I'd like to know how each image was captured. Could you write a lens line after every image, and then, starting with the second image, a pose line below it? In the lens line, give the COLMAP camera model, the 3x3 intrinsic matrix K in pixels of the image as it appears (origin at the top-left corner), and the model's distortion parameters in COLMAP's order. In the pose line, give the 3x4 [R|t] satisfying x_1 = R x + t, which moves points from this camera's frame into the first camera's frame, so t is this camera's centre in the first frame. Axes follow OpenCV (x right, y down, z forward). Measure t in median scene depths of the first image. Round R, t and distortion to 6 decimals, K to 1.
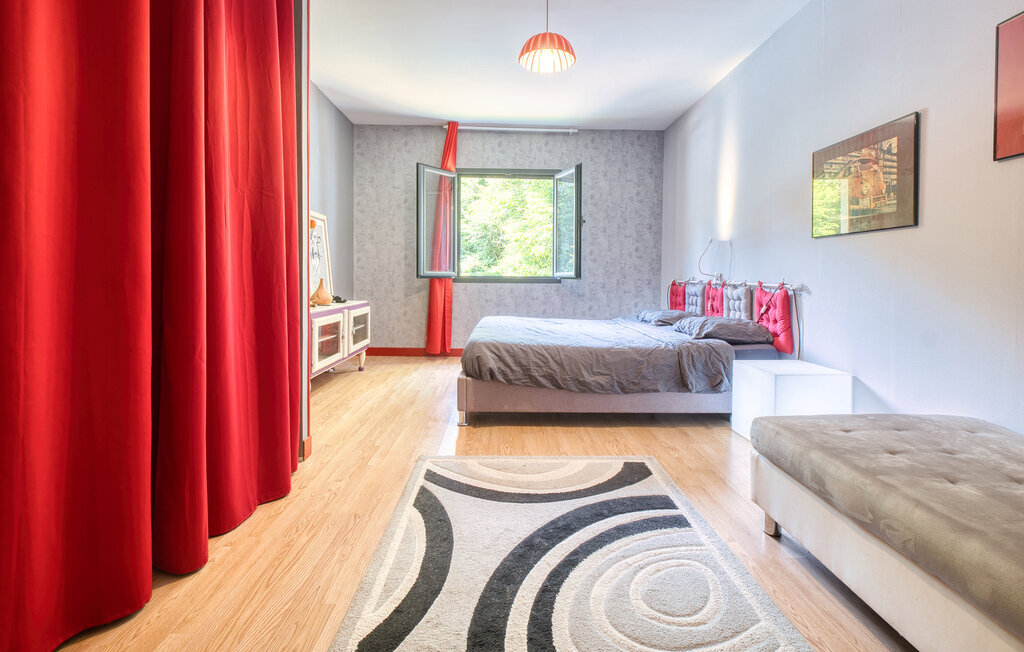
lens RADIAL K [[458.0, 0, 518.3], [0, 458.0, 315.3], [0, 0, 1]] dist [-0.034113, -0.000059]
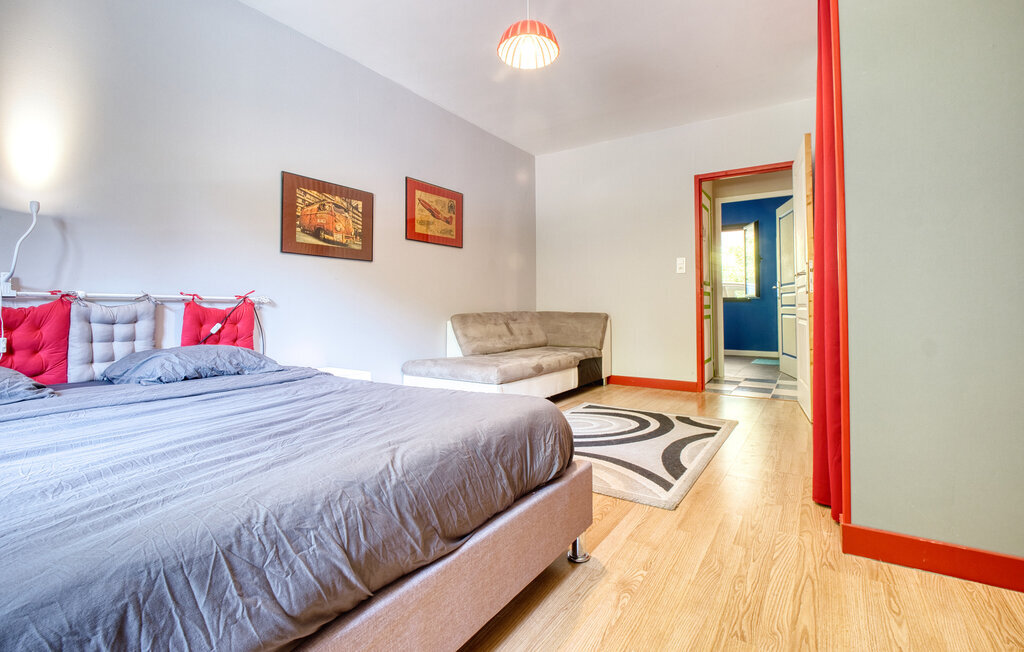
lens RADIAL K [[458.0, 0, 518.3], [0, 458.0, 315.3], [0, 0, 1]] dist [-0.034113, -0.000059]
pose [[-0.822751, -0.007274, 0.568355, -0.476288], [0.050875, 0.994962, 0.086380, -0.110999], [-0.566121, 0.099985, -0.818236, 1.919030]]
